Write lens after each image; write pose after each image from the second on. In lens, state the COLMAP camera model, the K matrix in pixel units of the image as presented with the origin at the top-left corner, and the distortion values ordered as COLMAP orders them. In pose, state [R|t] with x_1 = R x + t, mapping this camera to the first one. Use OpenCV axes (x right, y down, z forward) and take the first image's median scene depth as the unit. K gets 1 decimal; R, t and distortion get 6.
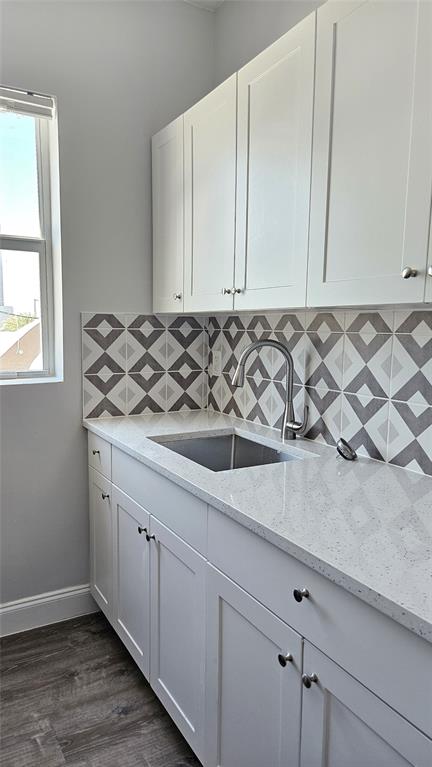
lens RADIAL K [[517.2, 0, 217.1], [0, 517.2, 384.7], [0, 0, 1]] dist [0.030531, -0.001905]
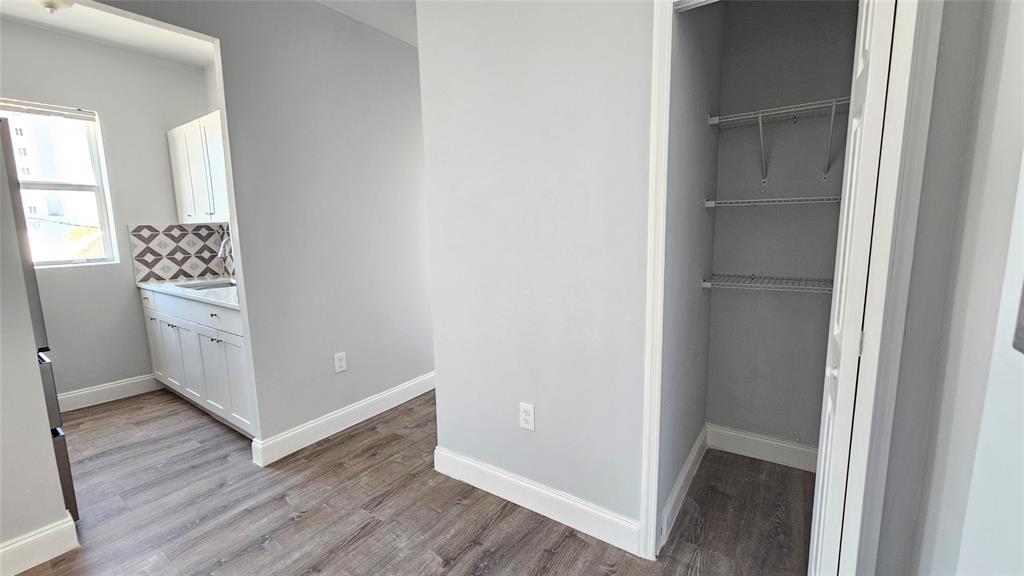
lens RADIAL K [[419.5, 0, 513.2], [0, 419.5, 283.5], [0, 0, 1]] dist [0.002117, -0.000105]
pose [[0.907698, -0.083402, 0.411252, 0.334143], [0.073297, 0.996495, 0.040312, 0.104237], [-0.413173, -0.006447, 0.910630, -0.891783]]
